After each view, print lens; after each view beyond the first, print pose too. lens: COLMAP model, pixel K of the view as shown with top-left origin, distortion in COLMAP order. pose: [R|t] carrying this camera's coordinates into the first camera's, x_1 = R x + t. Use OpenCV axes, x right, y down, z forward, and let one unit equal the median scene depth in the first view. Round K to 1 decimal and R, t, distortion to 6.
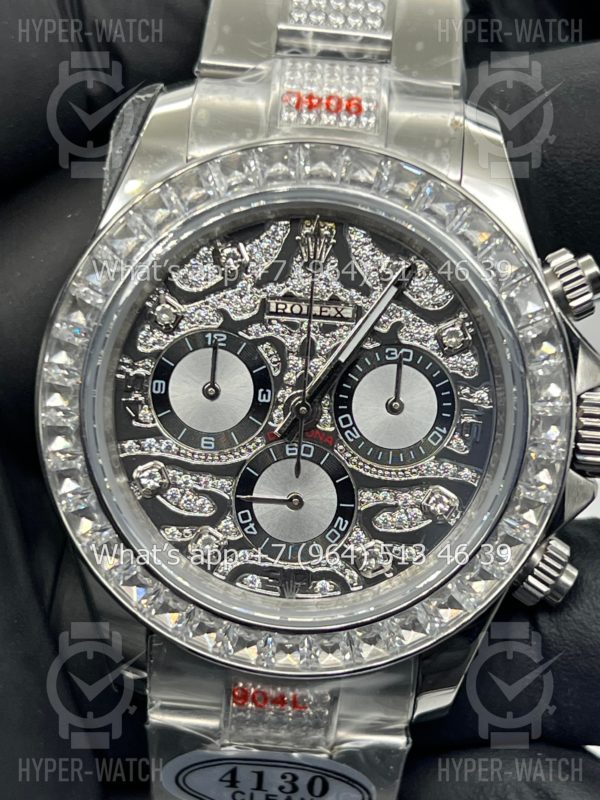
lens RADIAL K [[1814.7, 0, 300.0], [0, 1814.7, 400.0], [0, 0, 1]] dist [0.394573, -9.454272]
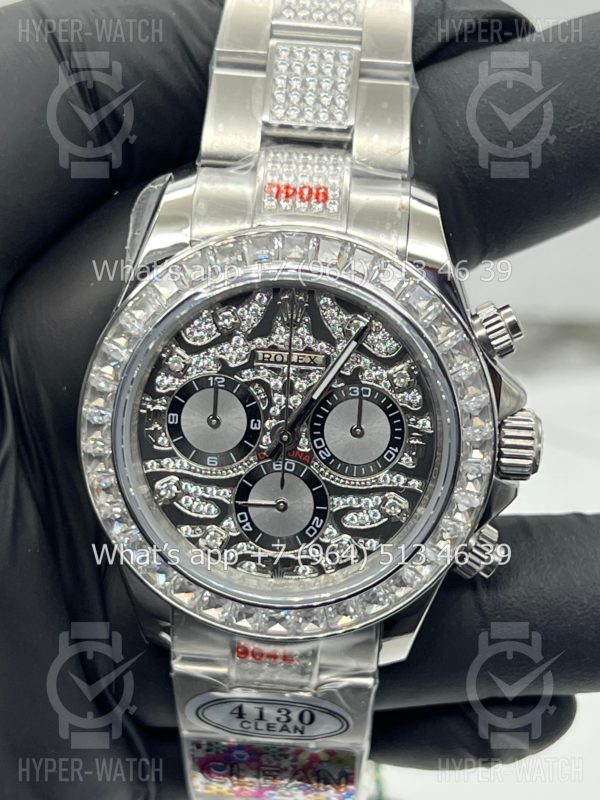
lens RADIAL K [[1814.7, 0, 300.0], [0, 1814.7, 400.0], [0, 0, 1]] dist [0.394573, -9.454272]
pose [[0.999337, -0.015138, -0.033100, 0.054394], [0.018516, 0.994377, 0.104271, -0.152529], [0.031336, -0.104815, 0.993998, -0.269467]]
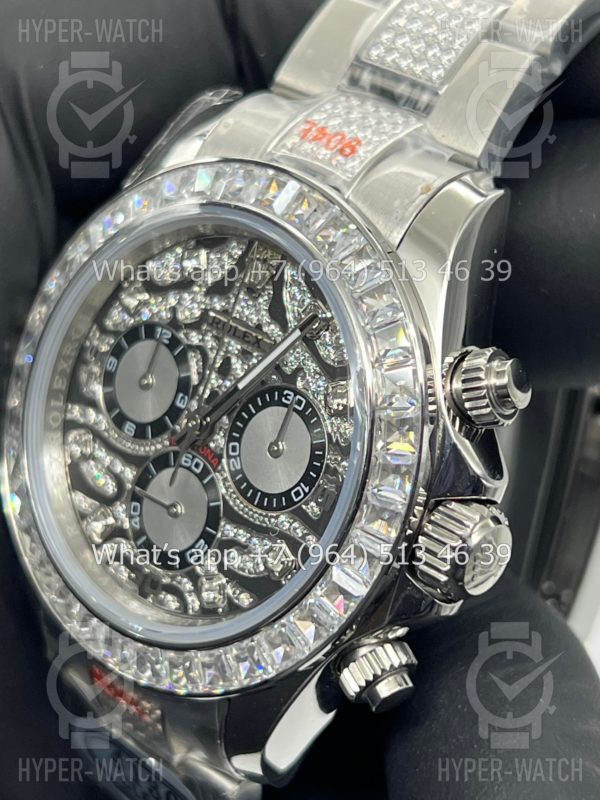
lens RADIAL K [[1814.7, 0, 300.0], [0, 1814.7, 400.0], [0, 0, 1]] dist [0.394573, -9.454272]
pose [[0.771009, 0.288449, -0.567752, 0.604872], [-0.316440, 0.947213, 0.051510, -0.075706], [0.552641, 0.139944, 0.821586, 0.205812]]
